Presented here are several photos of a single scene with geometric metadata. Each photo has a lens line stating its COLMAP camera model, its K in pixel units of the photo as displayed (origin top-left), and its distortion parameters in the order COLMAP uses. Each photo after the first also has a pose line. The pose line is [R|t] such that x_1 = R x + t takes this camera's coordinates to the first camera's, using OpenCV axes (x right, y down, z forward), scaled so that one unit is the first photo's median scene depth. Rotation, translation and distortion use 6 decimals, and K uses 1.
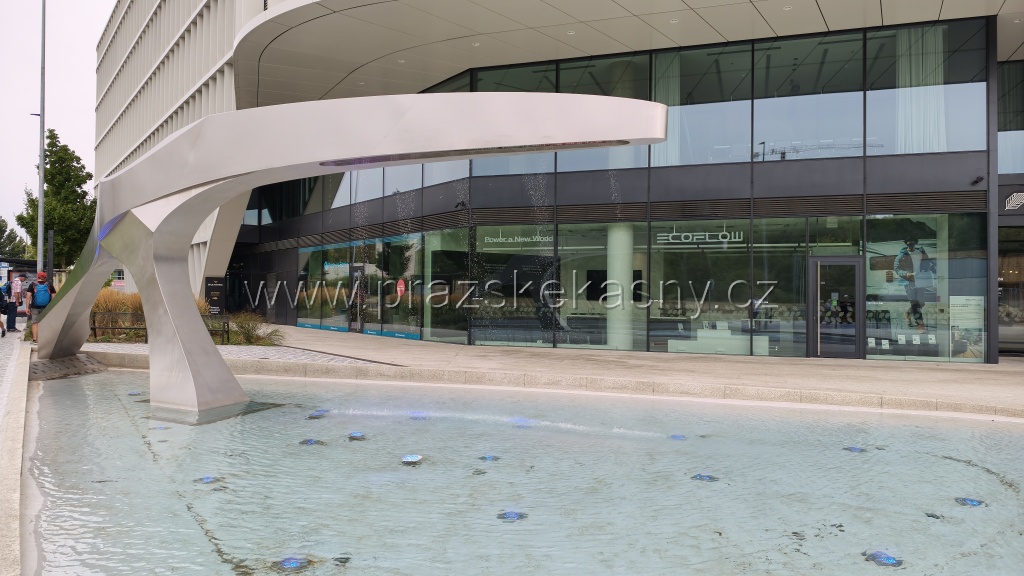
lens RADIAL K [[699.3, 0, 512.0], [0, 699.3, 288.0], [0, 0, 1]] dist [0.050455, -0.068668]
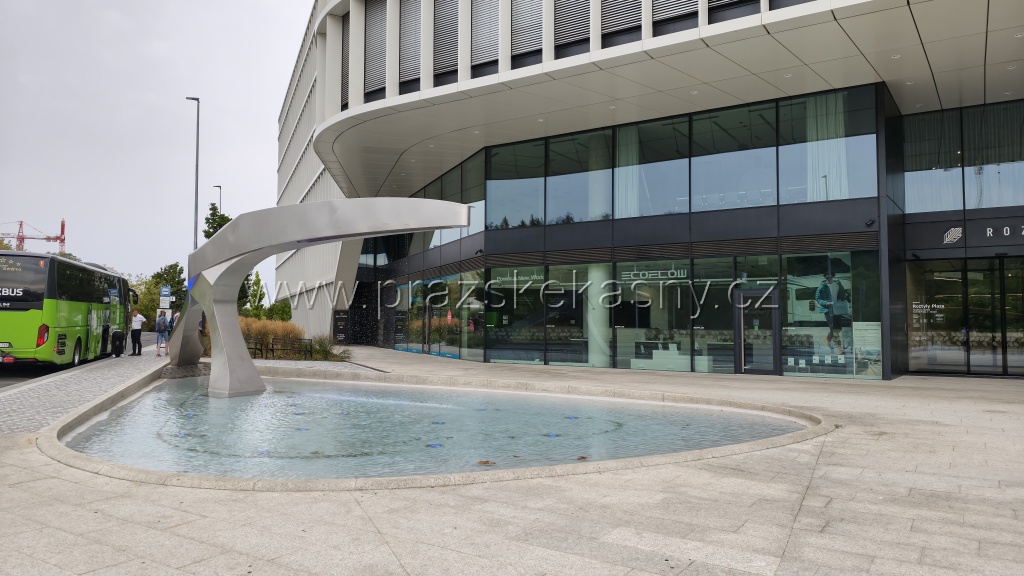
lens RADIAL K [[700.7, 0, 506.9], [0, 700.7, 287.9], [0, 0, 1]] dist [0.084708, -0.142312]
pose [[0.969074, -0.017311, -0.246164, 0.328059], [0.007057, 0.999073, -0.042475, 0.000880], [0.246671, 0.039424, 0.968297, -0.252853]]
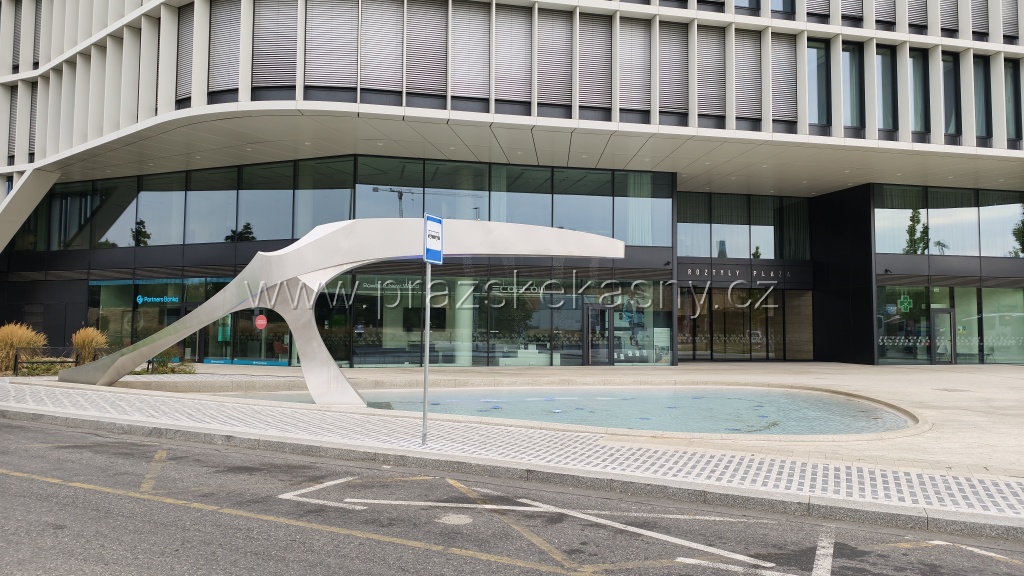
lens RADIAL K [[700.7, 0, 506.9], [0, 700.7, 287.9], [0, 0, 1]] dist [0.084708, -0.142312]
pose [[0.861402, 0.022859, 0.507410, -0.534440], [-0.004505, 0.999291, -0.037372, -0.019200], [-0.507904, 0.029906, 0.860894, -0.293342]]
